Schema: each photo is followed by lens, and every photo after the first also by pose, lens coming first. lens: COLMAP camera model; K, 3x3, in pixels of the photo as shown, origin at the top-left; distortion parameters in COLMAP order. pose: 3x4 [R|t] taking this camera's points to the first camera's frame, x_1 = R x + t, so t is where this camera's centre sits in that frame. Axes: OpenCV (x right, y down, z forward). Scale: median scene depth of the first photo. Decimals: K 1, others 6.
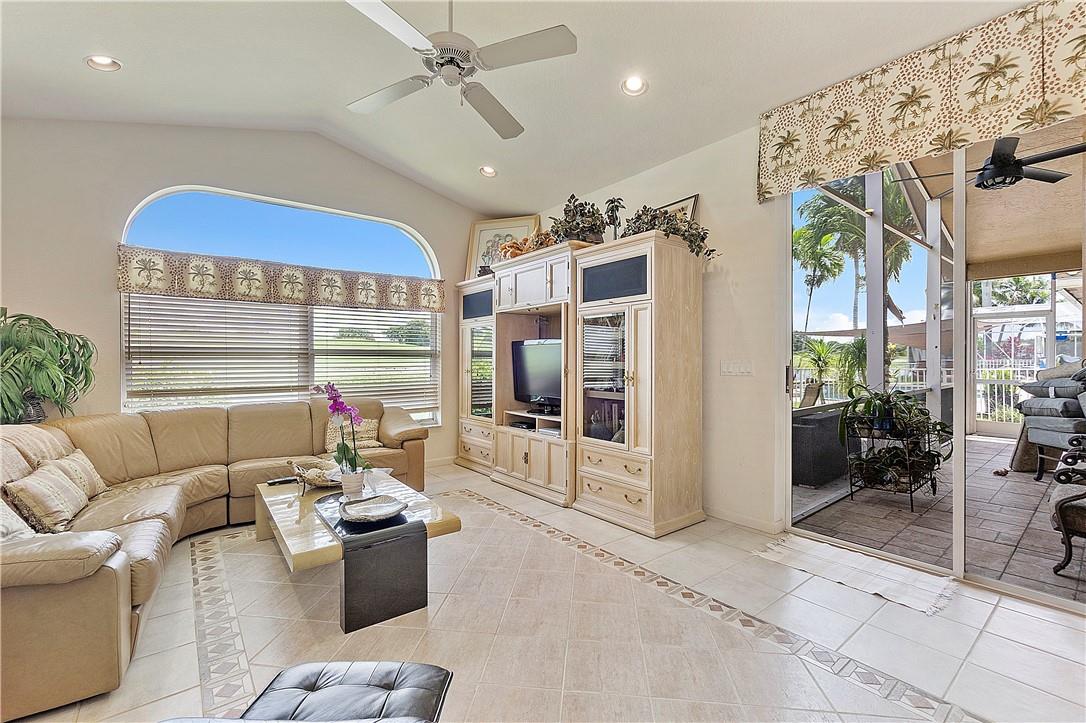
lens RADIAL K [[469.6, 0, 538.7], [0, 469.6, 357.9], [0, 0, 1]] dist [-0.004138, -0.000166]
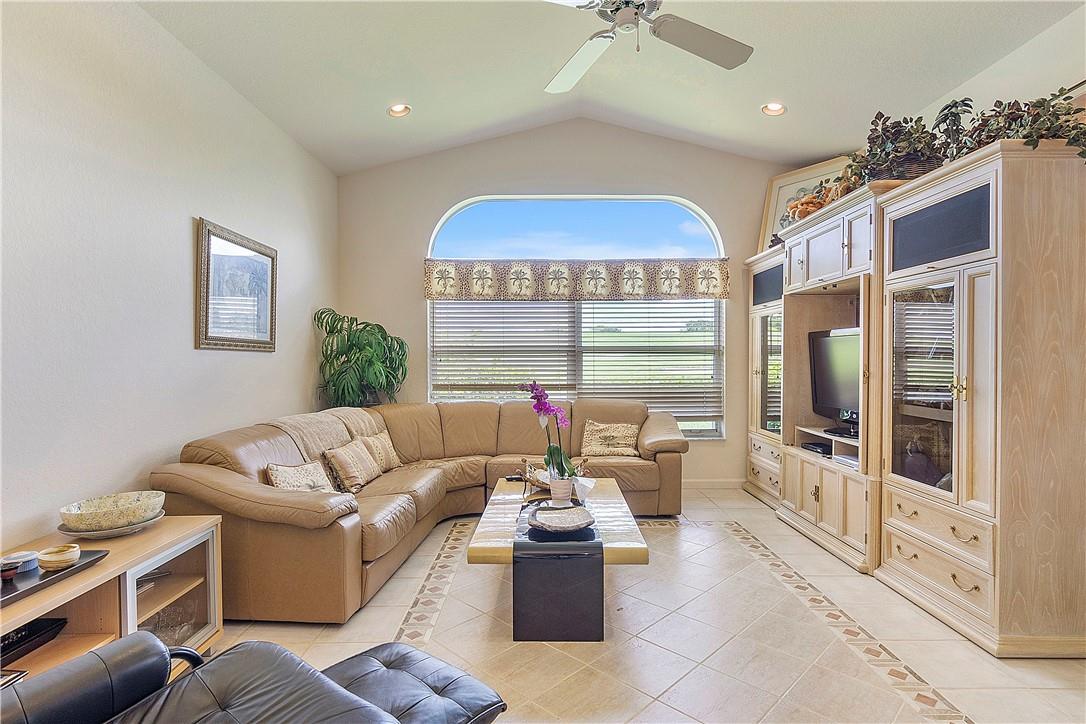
lens RADIAL K [[559.7, 0, 540.6], [0, 559.7, 356.8], [0, 0, 1]] dist [0.000801, 0.001460]
pose [[0.789019, -0.000246, -0.614368, 0.189135], [0.002719, 0.999992, 0.003091, -0.001286], [0.614362, -0.004110, 0.789013, 0.067800]]
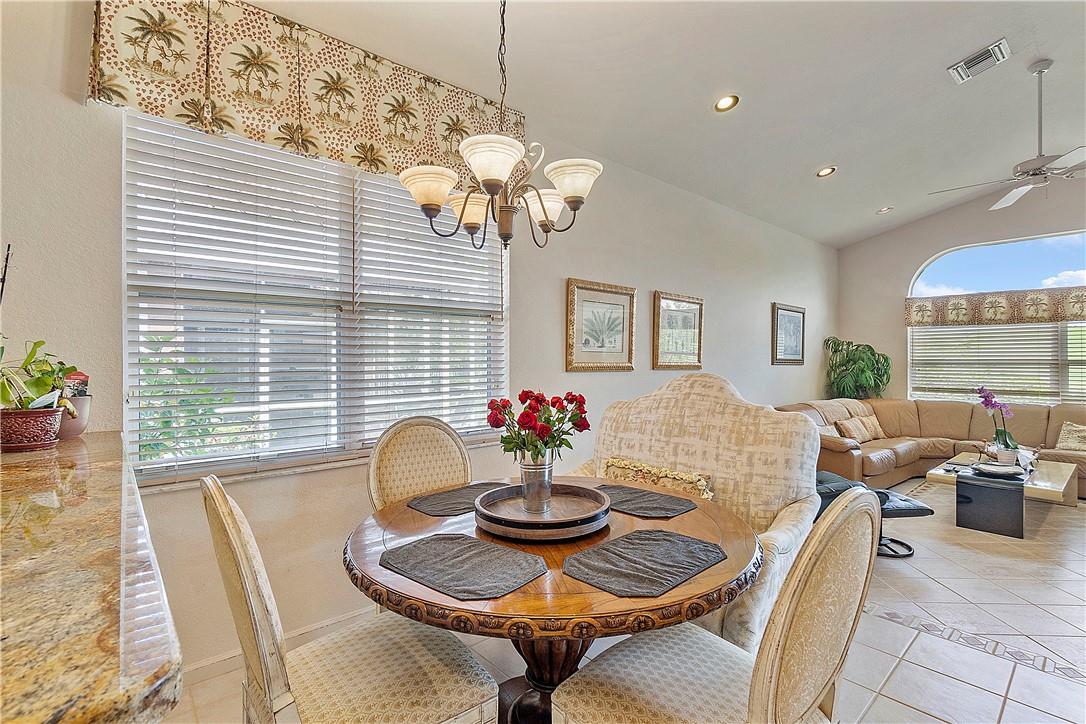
lens RADIAL K [[498.8, 0, 554.7], [0, 498.8, 361.7], [0, 0, 1]] dist [0.001098, 0.001073]
pose [[0.080914, 0.004311, -0.996712, 0.750510], [0.004103, 0.999981, 0.004658, -0.030423], [0.996713, -0.004467, 0.080895, -0.376543]]
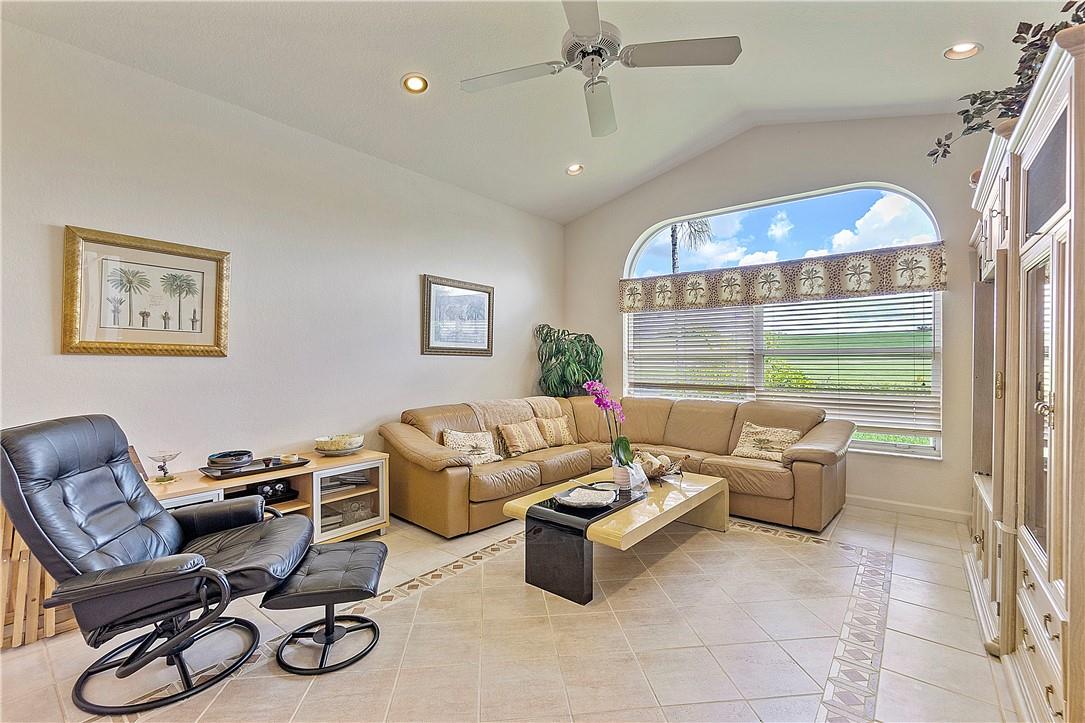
lens RADIAL K [[469.1, 0, 536.8], [0, 469.1, 357.9], [0, 0, 1]] dist [-0.004138, -0.000166]
pose [[0.224869, 0.000286, -0.974389, 0.445049], [0.002610, 0.999996, 0.000895, -0.004250], [0.974386, -0.002744, 0.224867, 0.414688]]
